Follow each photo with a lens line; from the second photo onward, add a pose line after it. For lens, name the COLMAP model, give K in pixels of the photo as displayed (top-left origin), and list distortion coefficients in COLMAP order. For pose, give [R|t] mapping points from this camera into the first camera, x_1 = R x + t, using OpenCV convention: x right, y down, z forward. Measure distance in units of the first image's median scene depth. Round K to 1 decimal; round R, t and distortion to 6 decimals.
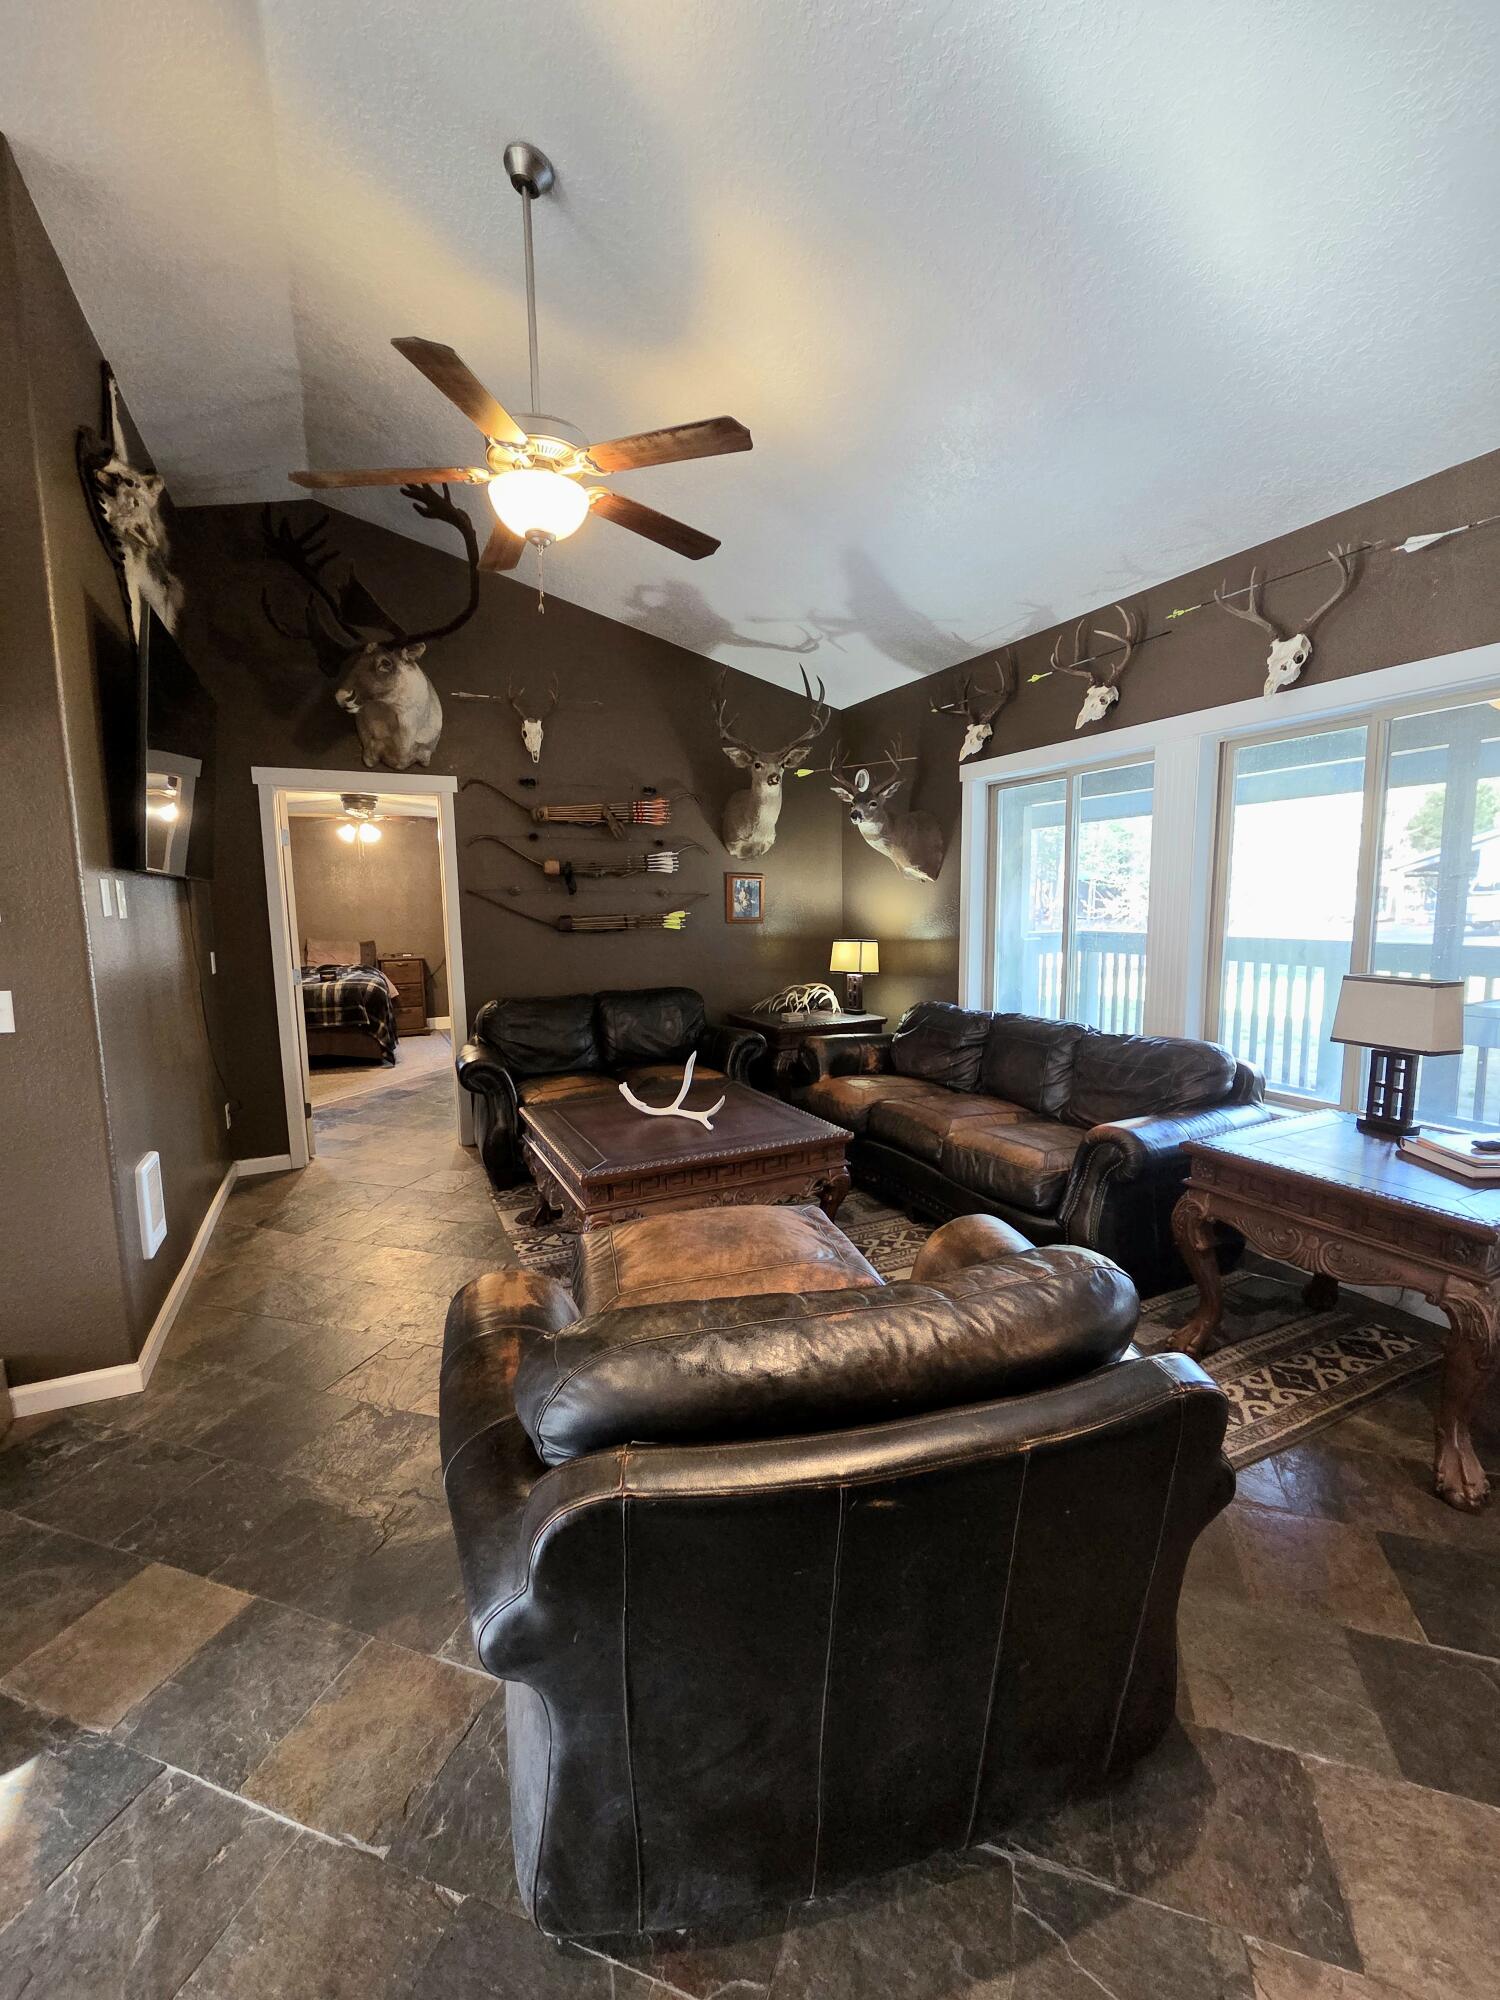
lens RADIAL K [[817.0, 0, 752.0], [0, 817.0, 997.2], [0, 0, 1]] dist [0.001594, 0.000159]
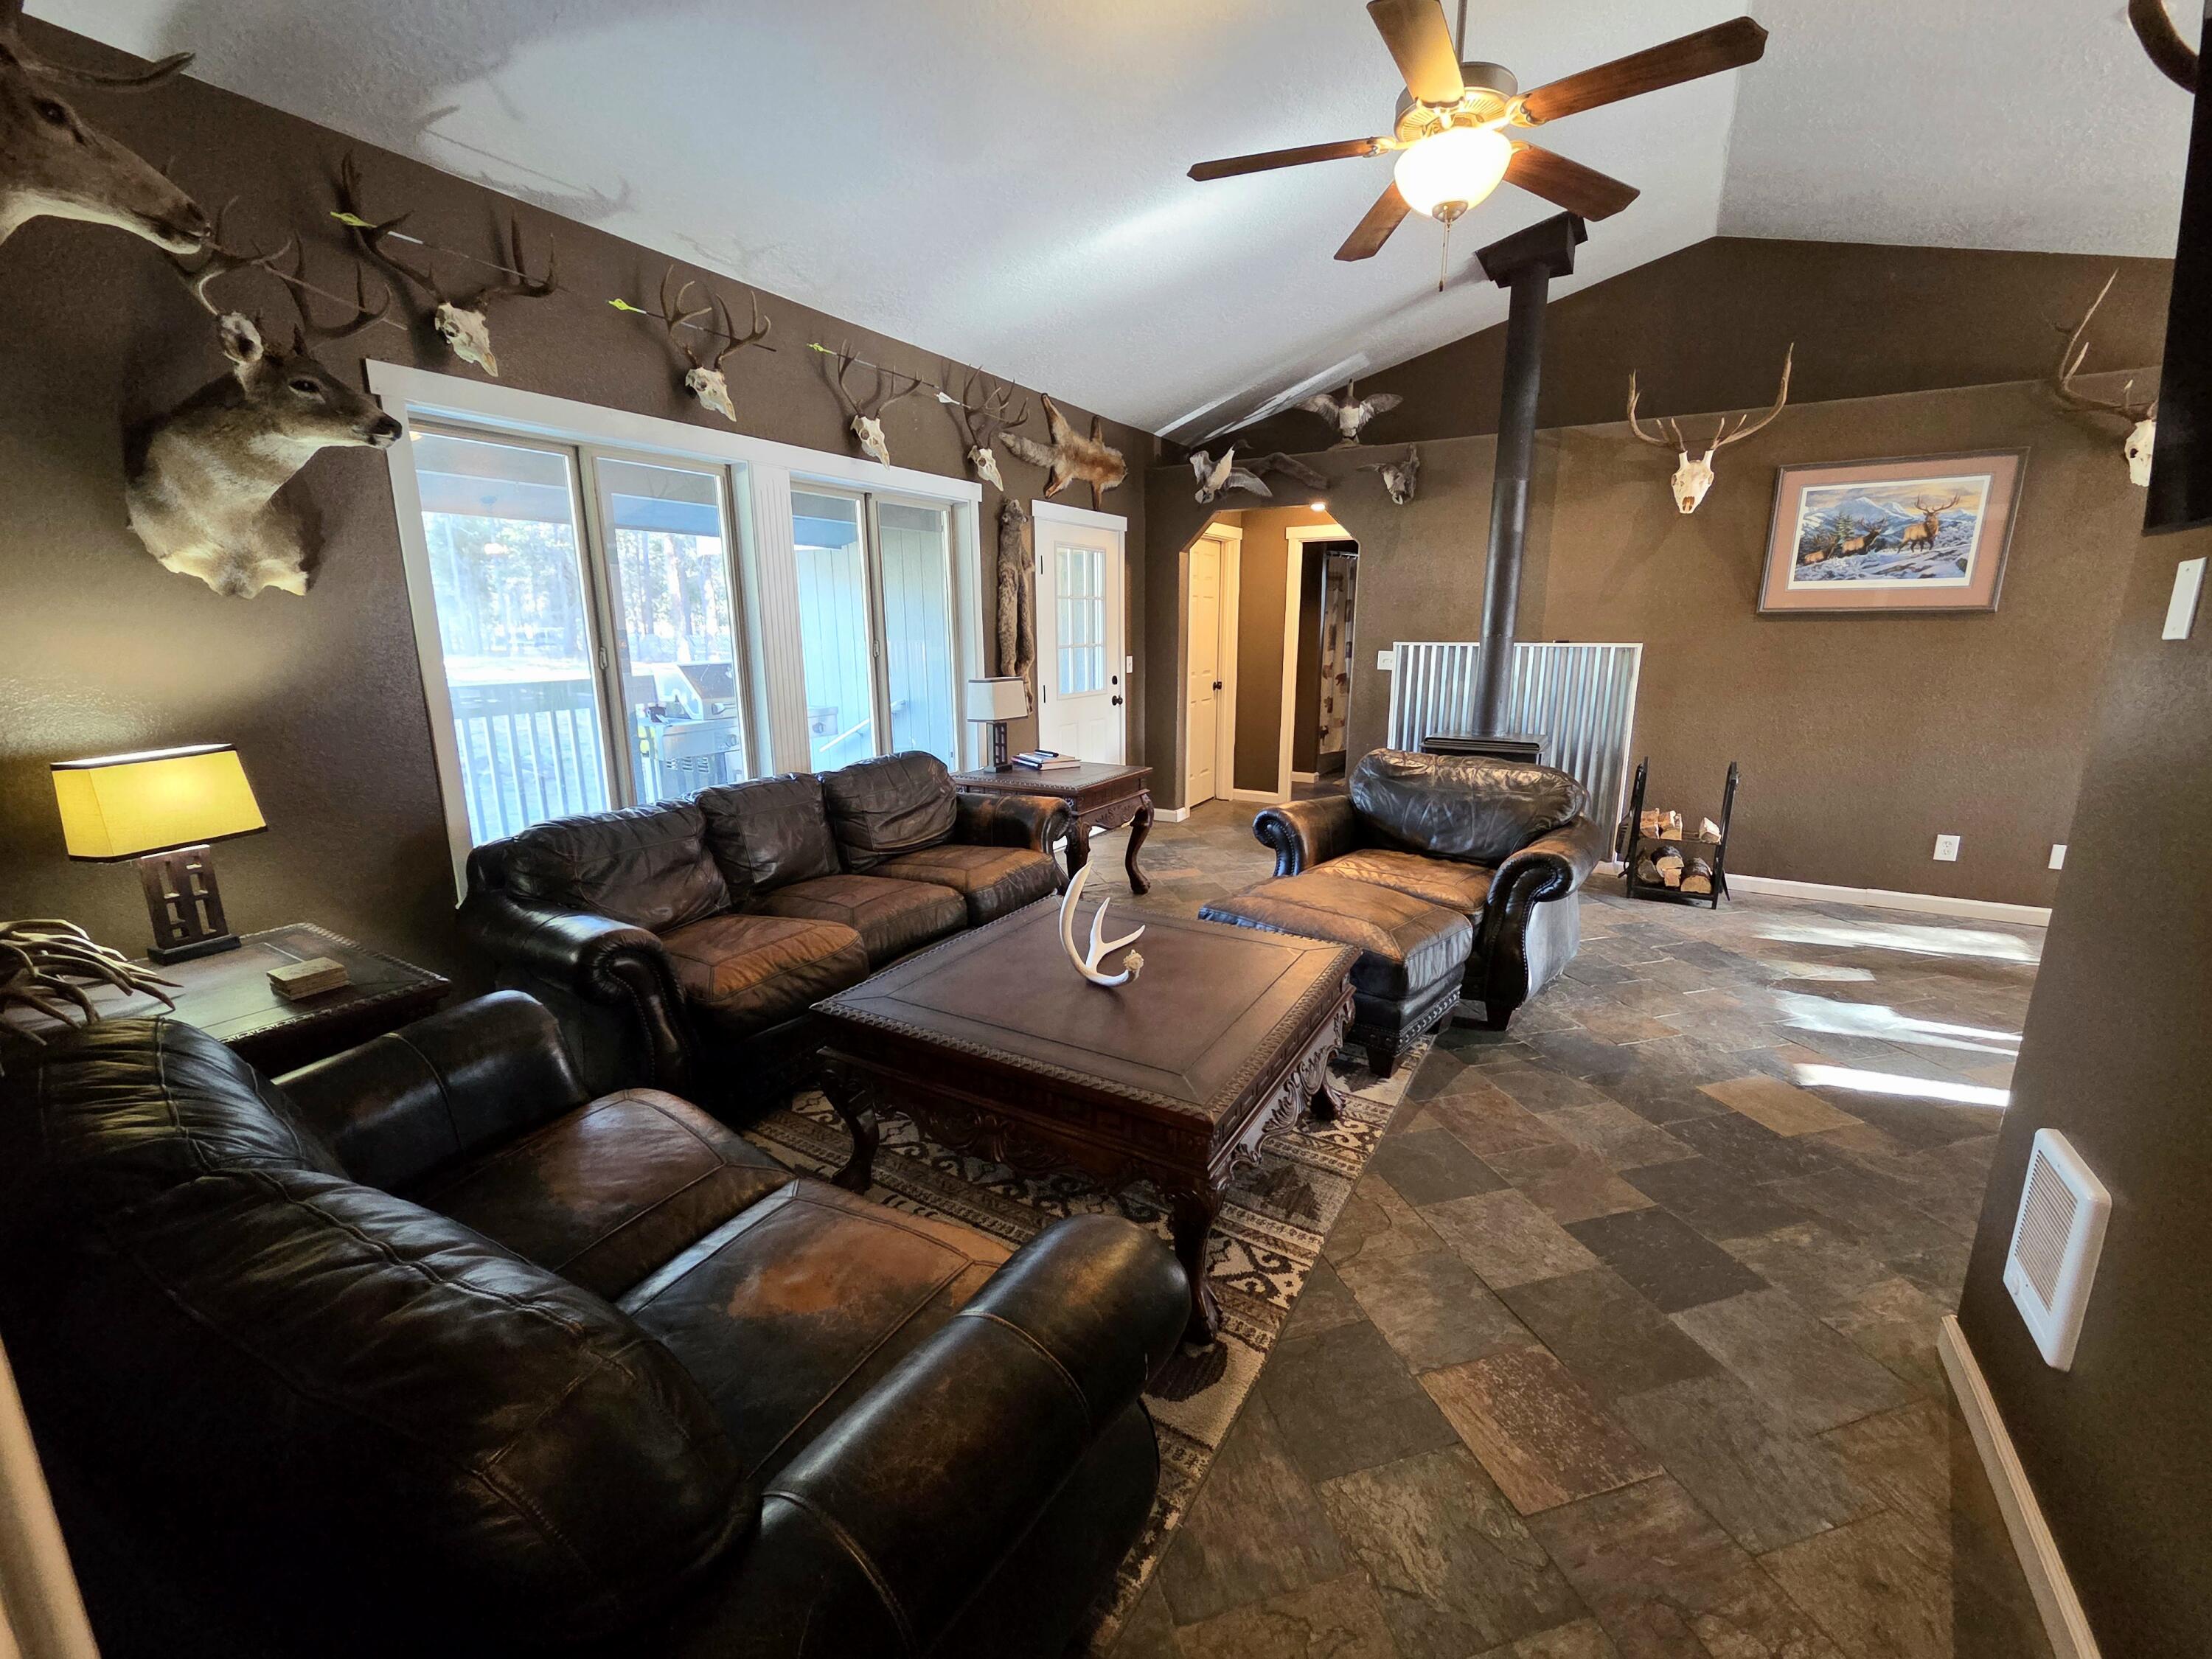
lens RADIAL K [[903.6, 0, 1109.7], [0, 903.6, 823.2], [0, 0, 1]] dist [0.001594, 0.000159]
pose [[-0.555091, -0.164480, 0.815365, -0.480484], [0.112969, 0.956264, 0.269810, -0.114209], [-0.824082, 0.241880, -0.512233, 0.980642]]
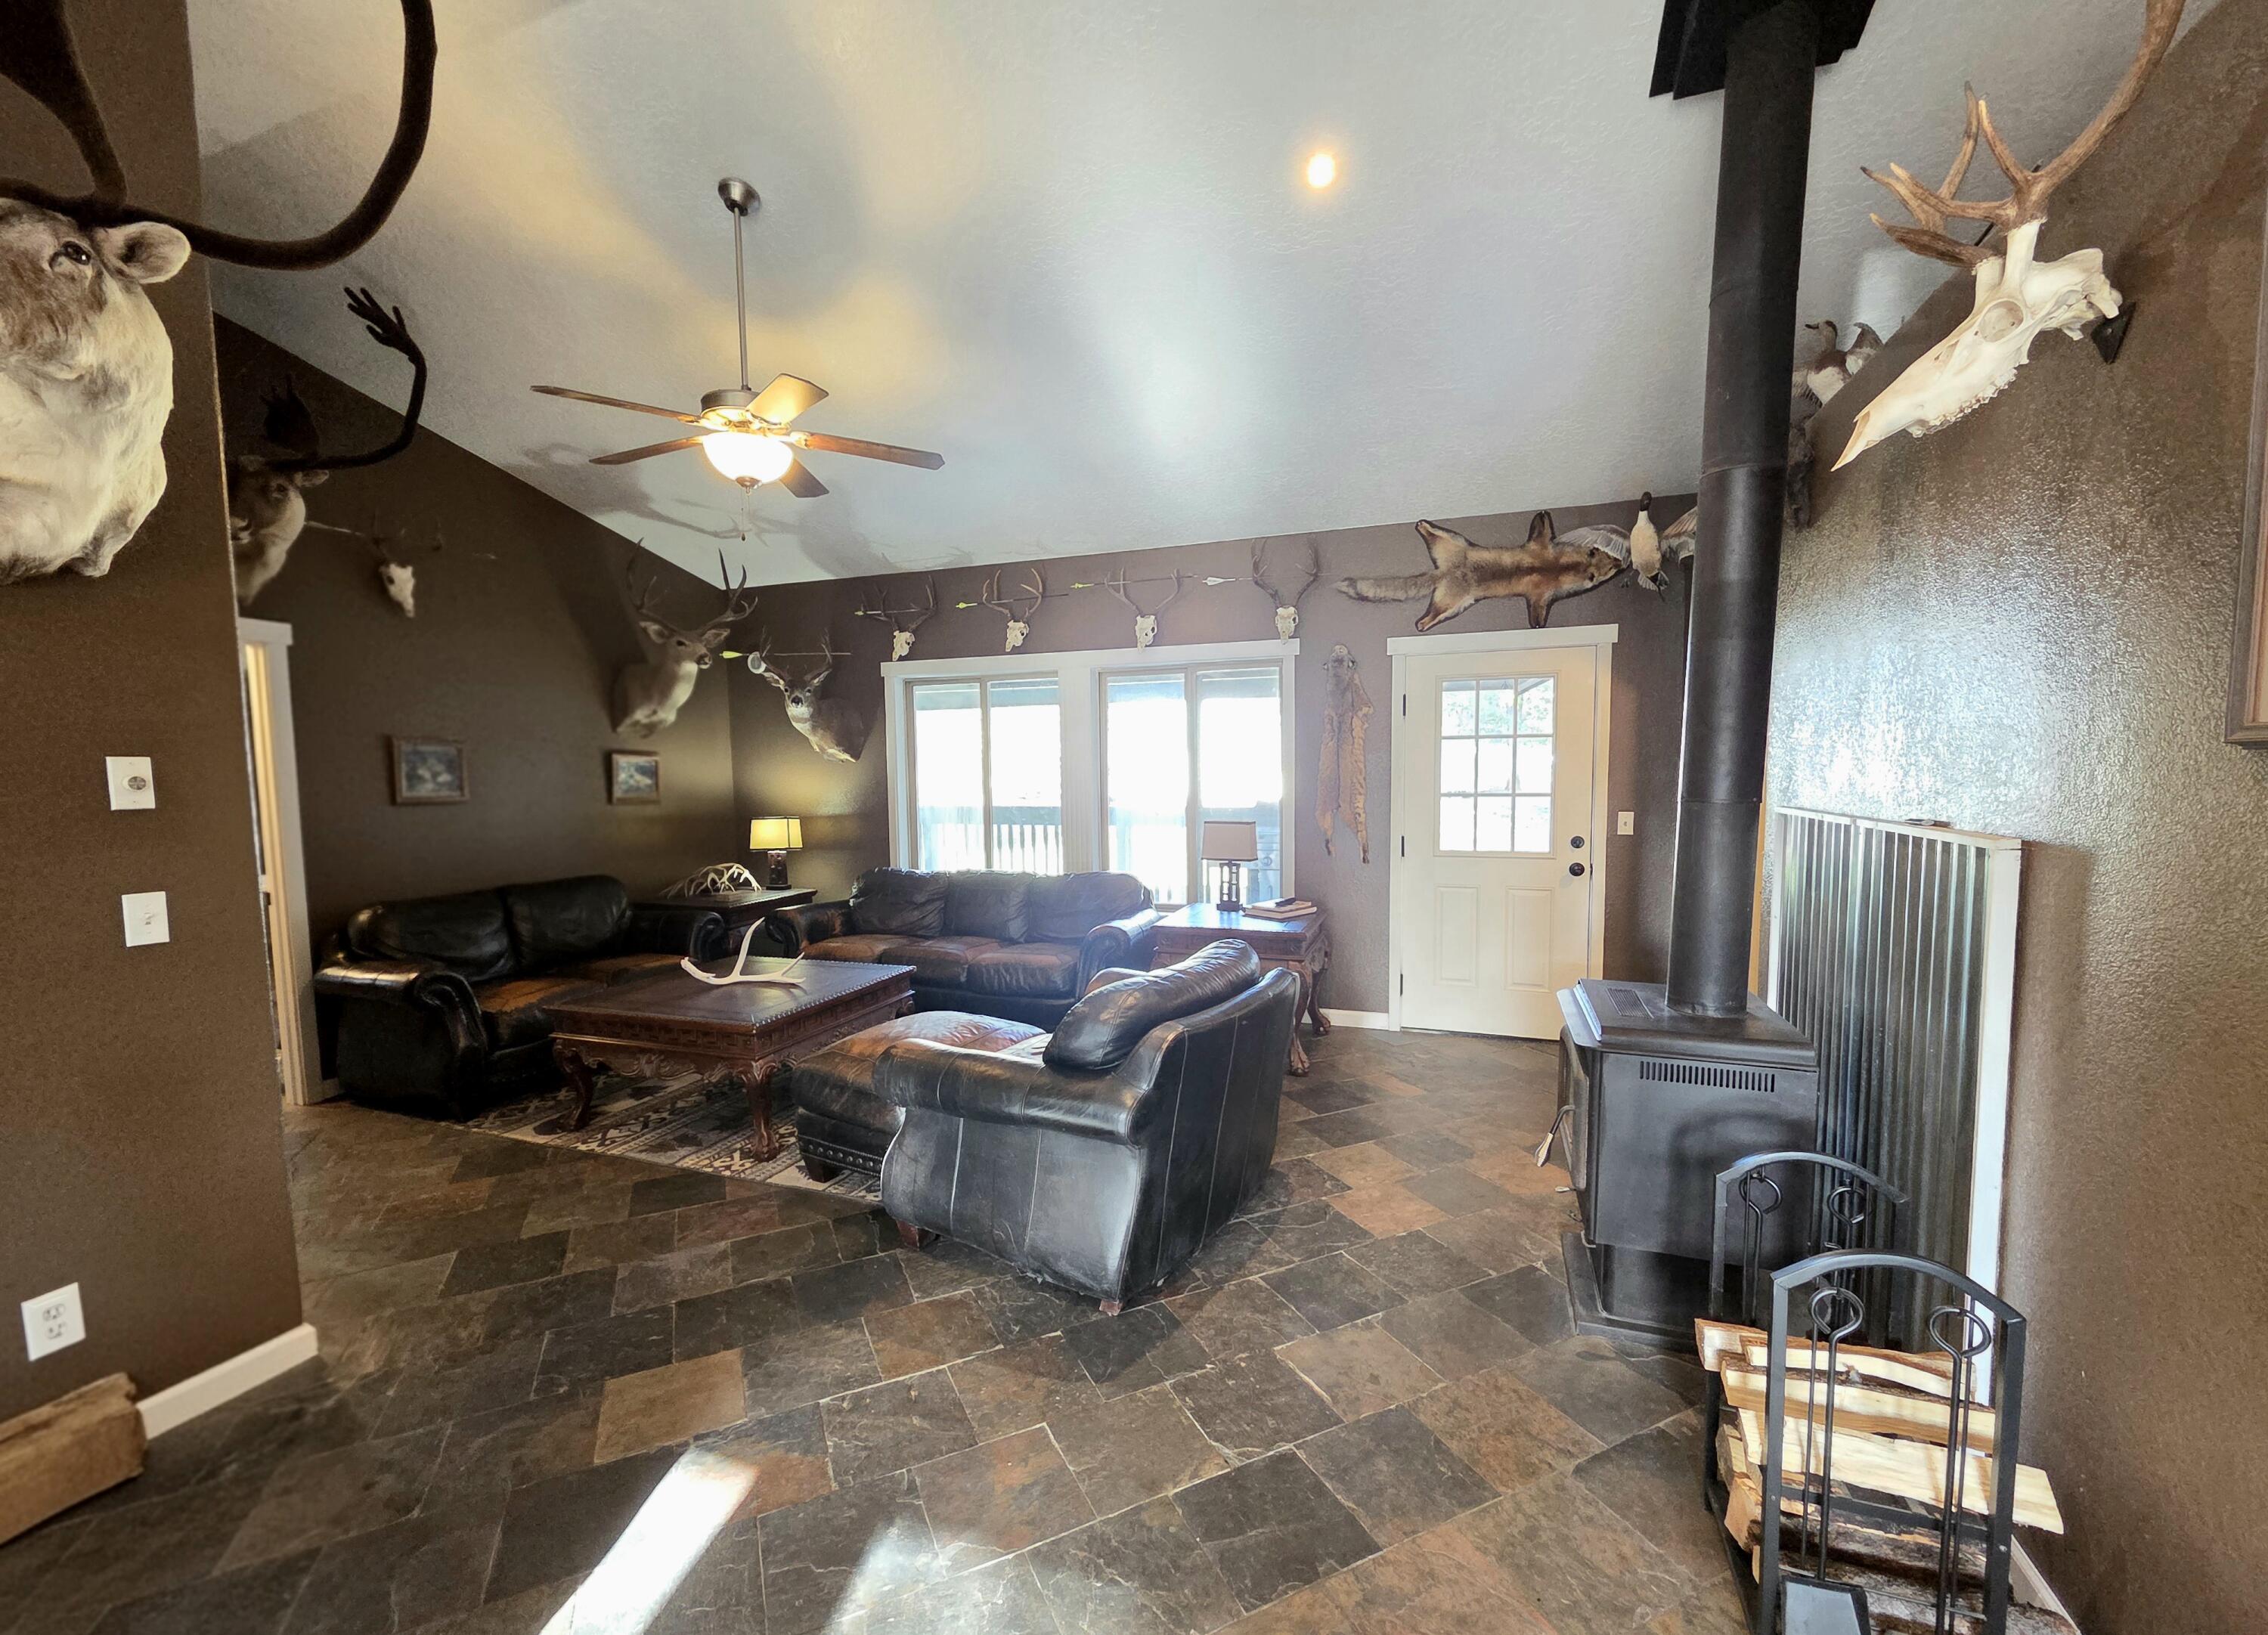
lens RADIAL K [[926.6, 0, 1126.0], [0, 926.6, 833.7], [0, 0, 1]] dist [0.001075, 0.000377]
pose [[0.724270, -0.045385, 0.688021, -0.408514], [0.086369, 0.995944, -0.025223, 0.020373], [-0.684085, 0.077692, 0.725253, -0.168026]]
